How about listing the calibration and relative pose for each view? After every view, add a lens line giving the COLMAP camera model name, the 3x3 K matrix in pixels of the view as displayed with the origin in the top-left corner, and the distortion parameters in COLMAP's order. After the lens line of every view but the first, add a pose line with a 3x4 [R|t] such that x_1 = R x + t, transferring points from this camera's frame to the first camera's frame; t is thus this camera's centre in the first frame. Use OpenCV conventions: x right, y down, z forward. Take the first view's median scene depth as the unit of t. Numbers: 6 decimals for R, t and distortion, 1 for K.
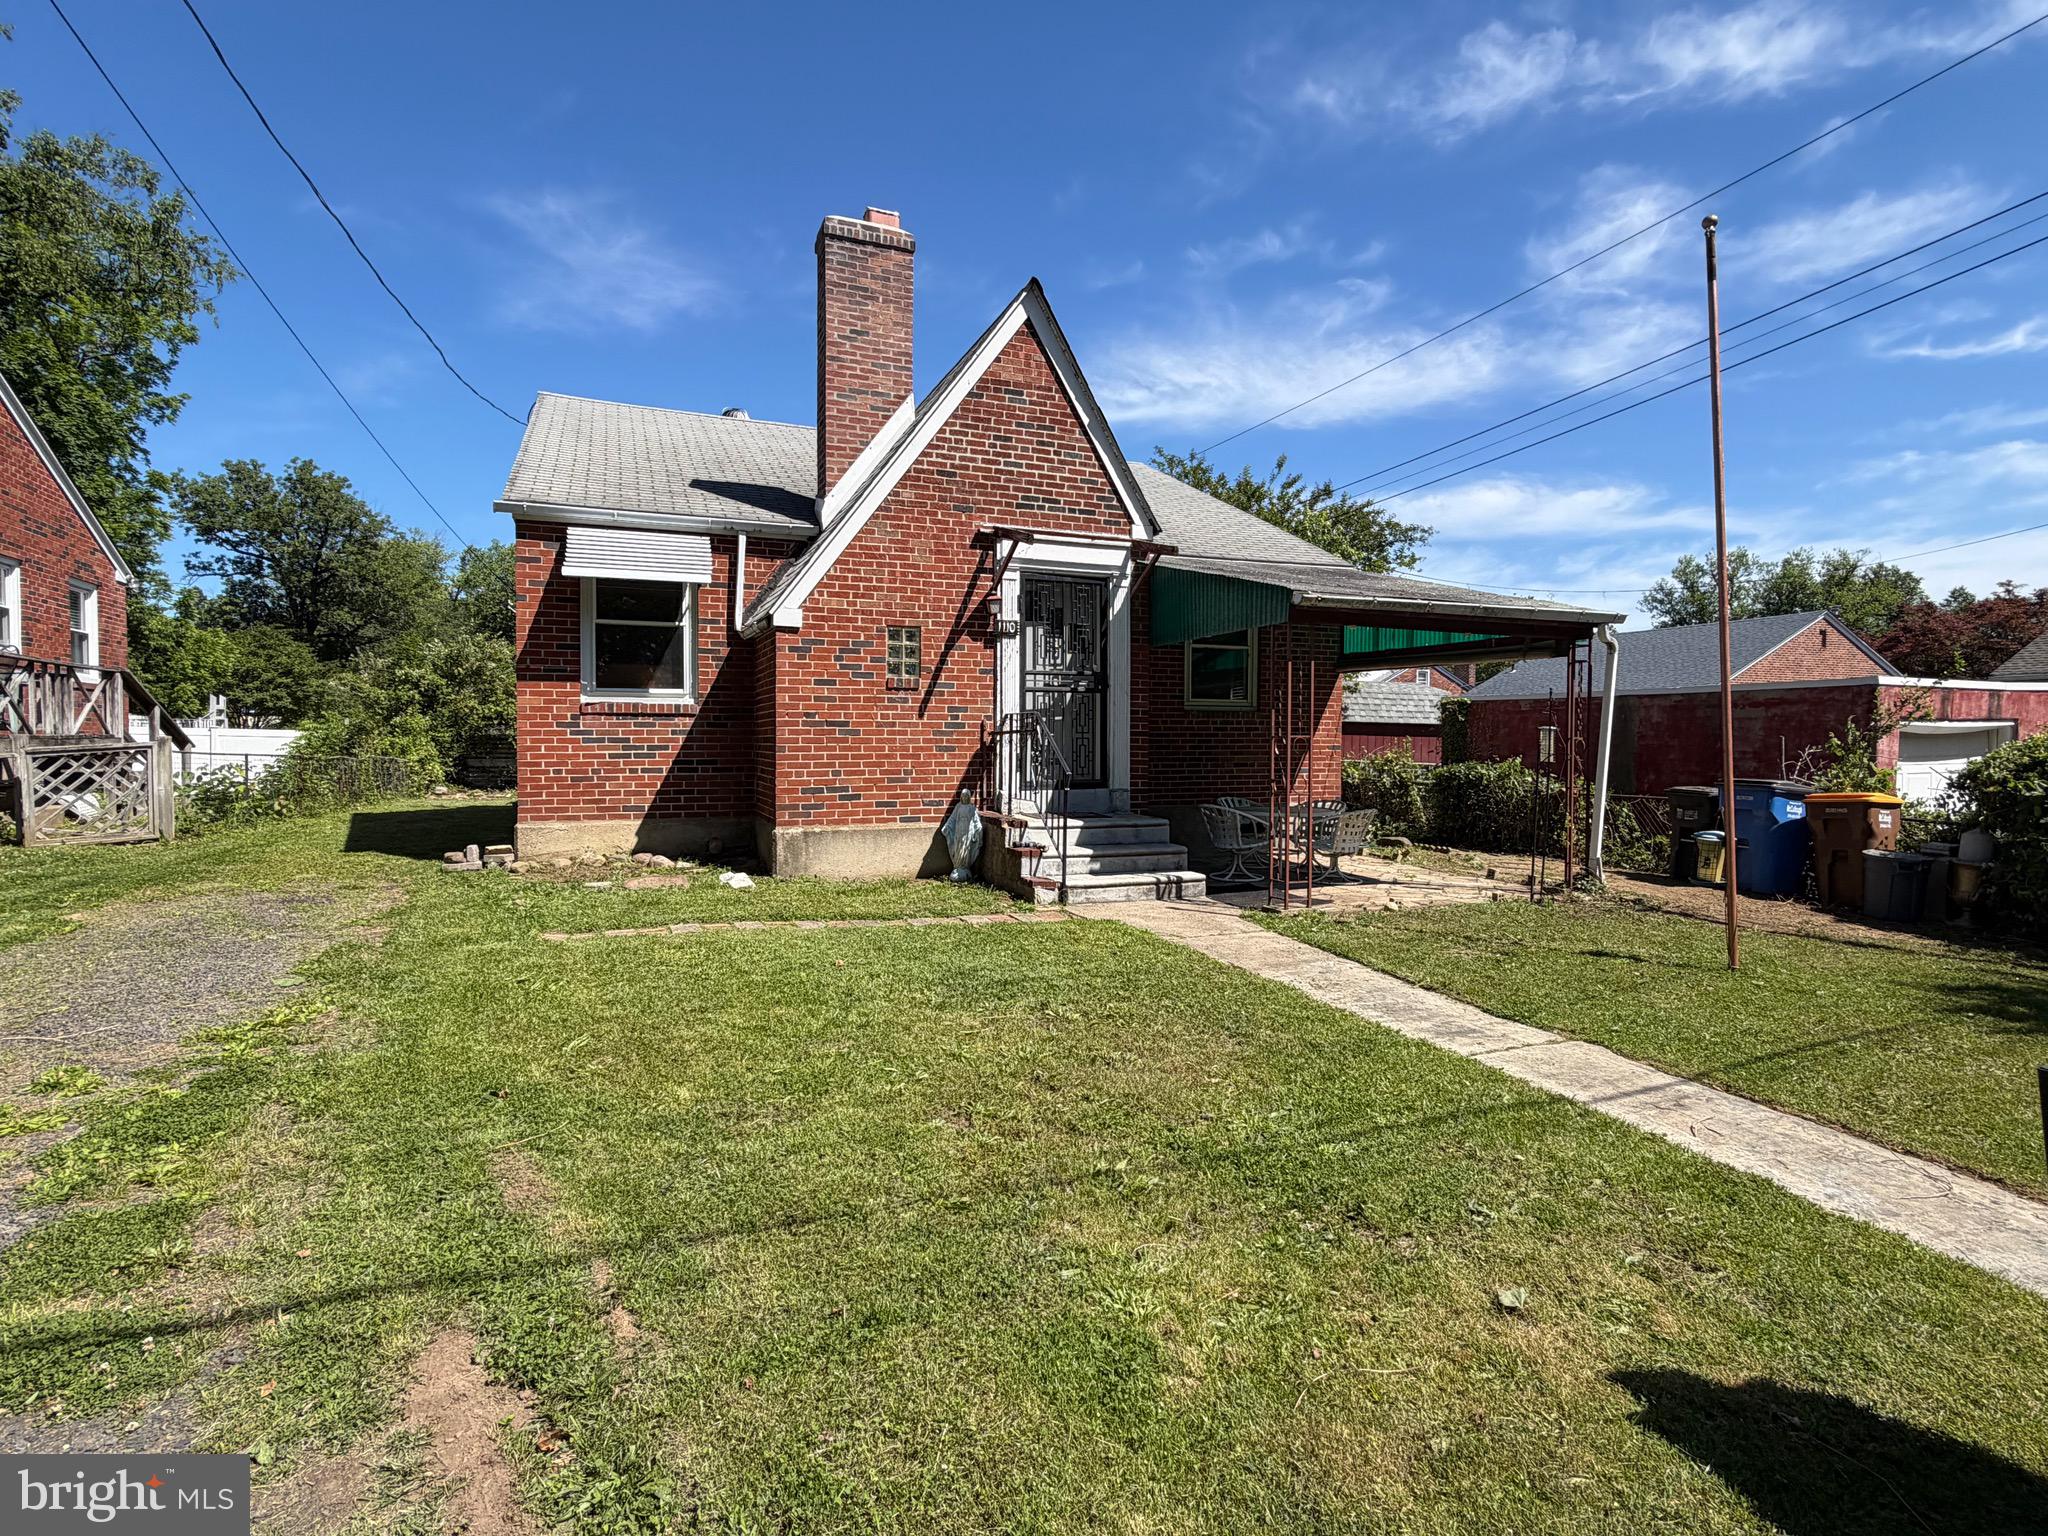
lens RADIAL K [[1033.3, 0, 1031.7], [0, 1033.3, 765.8], [0, 0, 1]] dist [-0.003728, -0.000050]
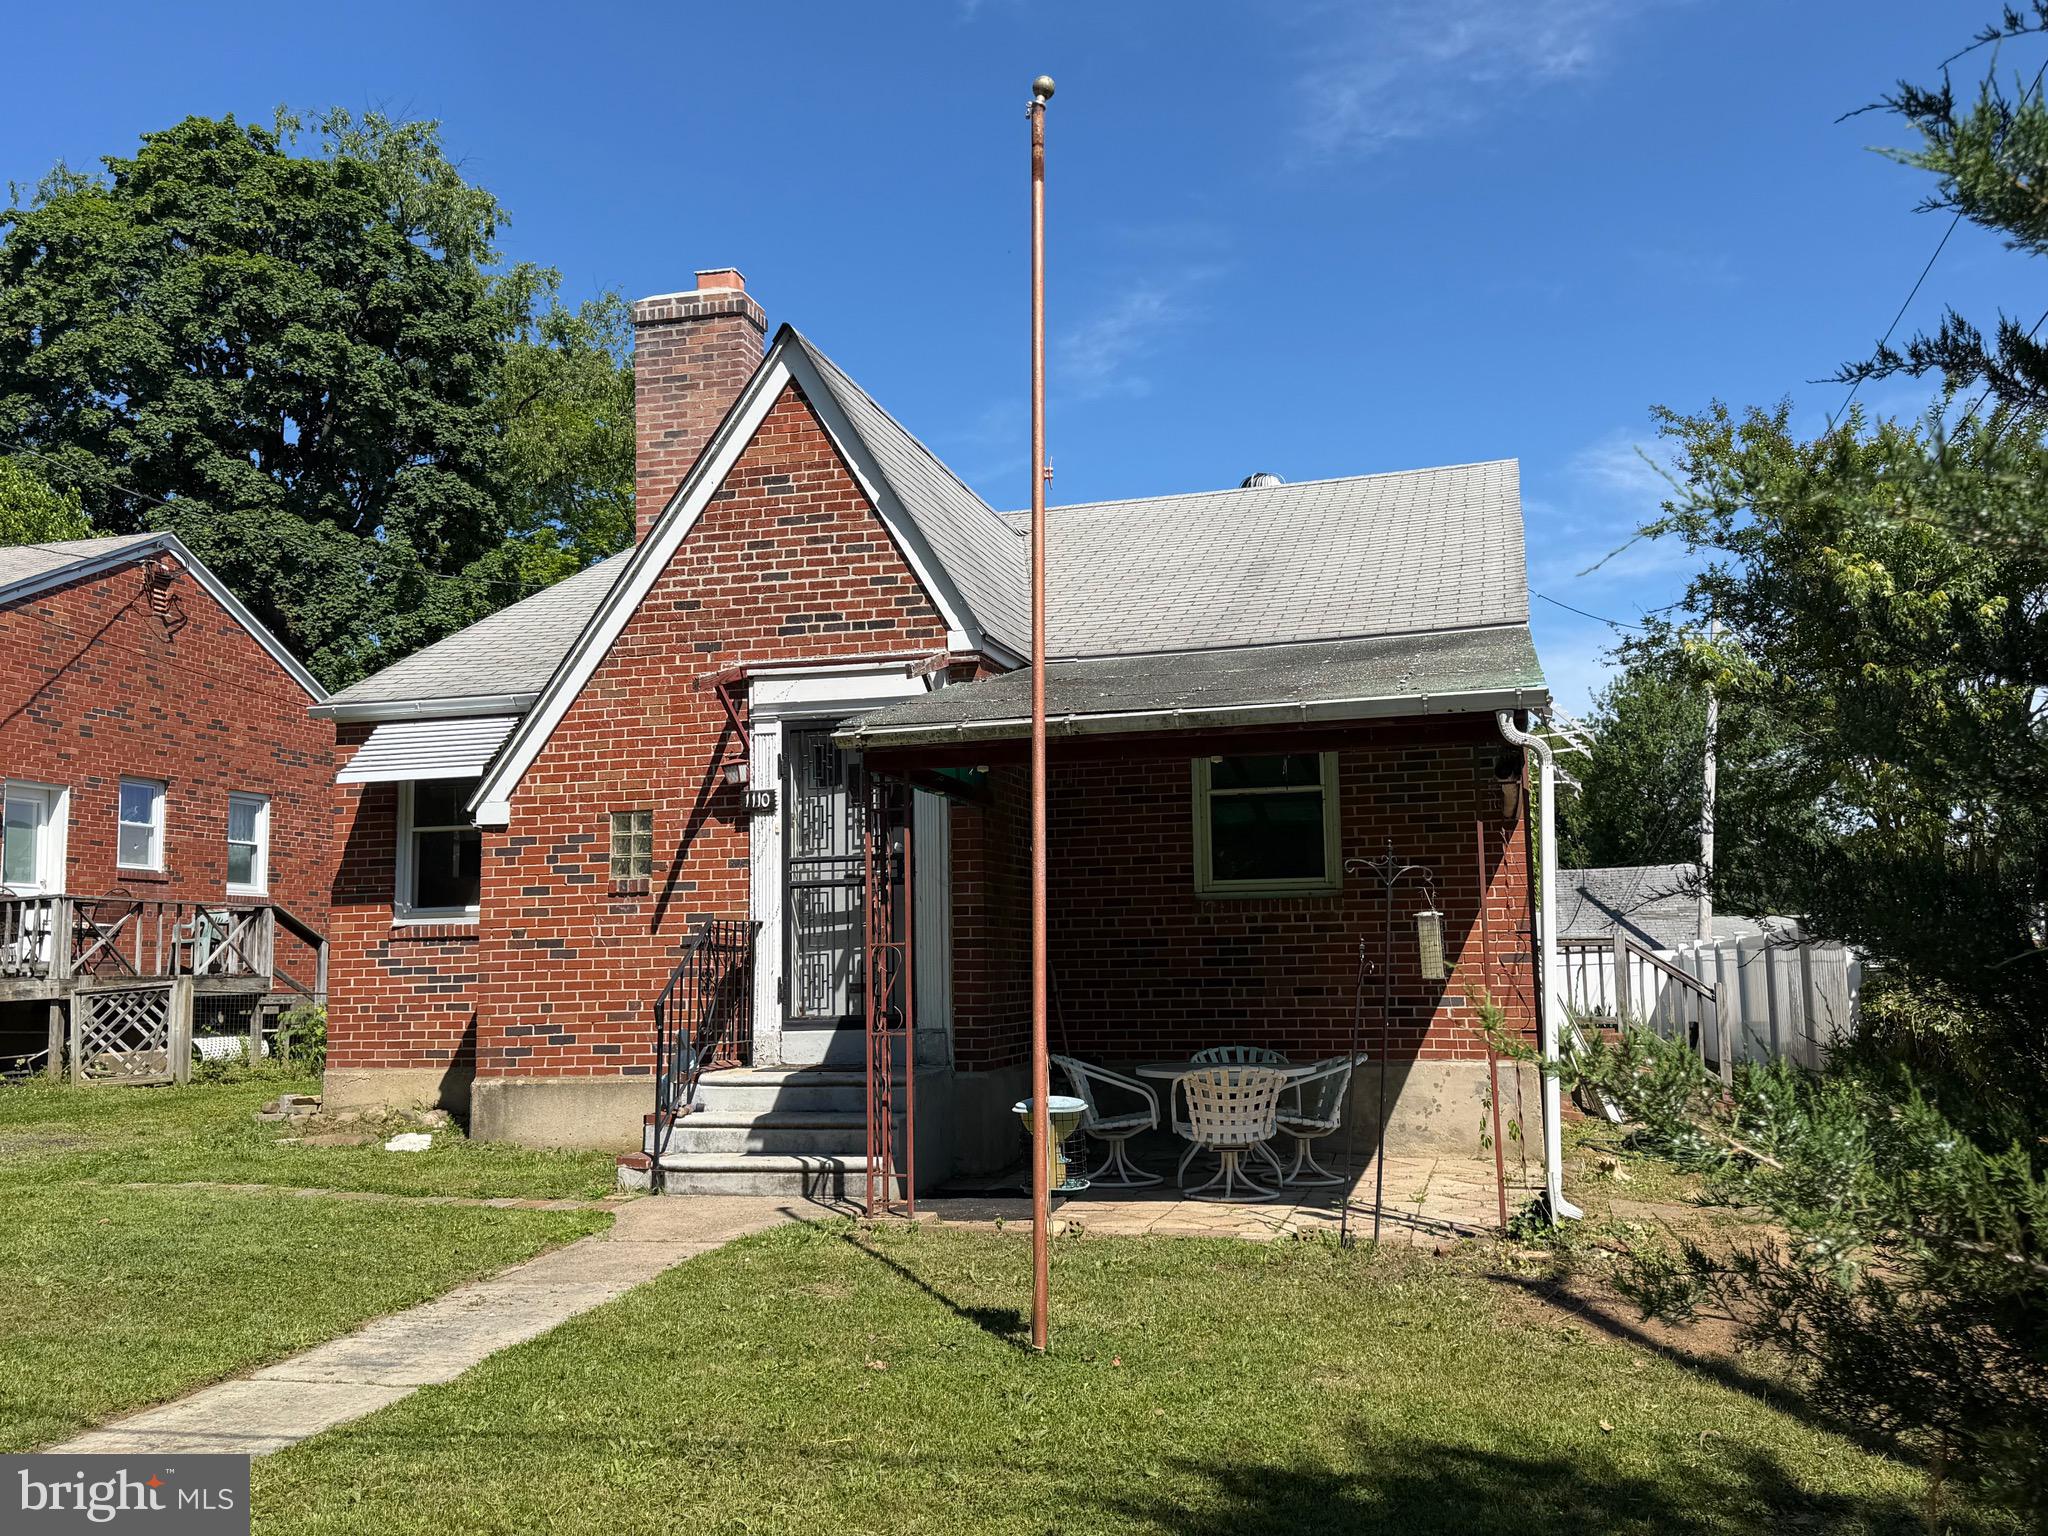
lens RADIAL K [[1749.5, 0, 1031.2], [0, 1749.5, 770.6], [0, 0, 1]] dist [0.073805, -0.054791]
pose [[0.802935, -0.084726, -0.590015, 0.888878], [0.007969, 0.991284, -0.131505, 0.007087], [0.596014, 0.100888, 0.796611, 0.147633]]
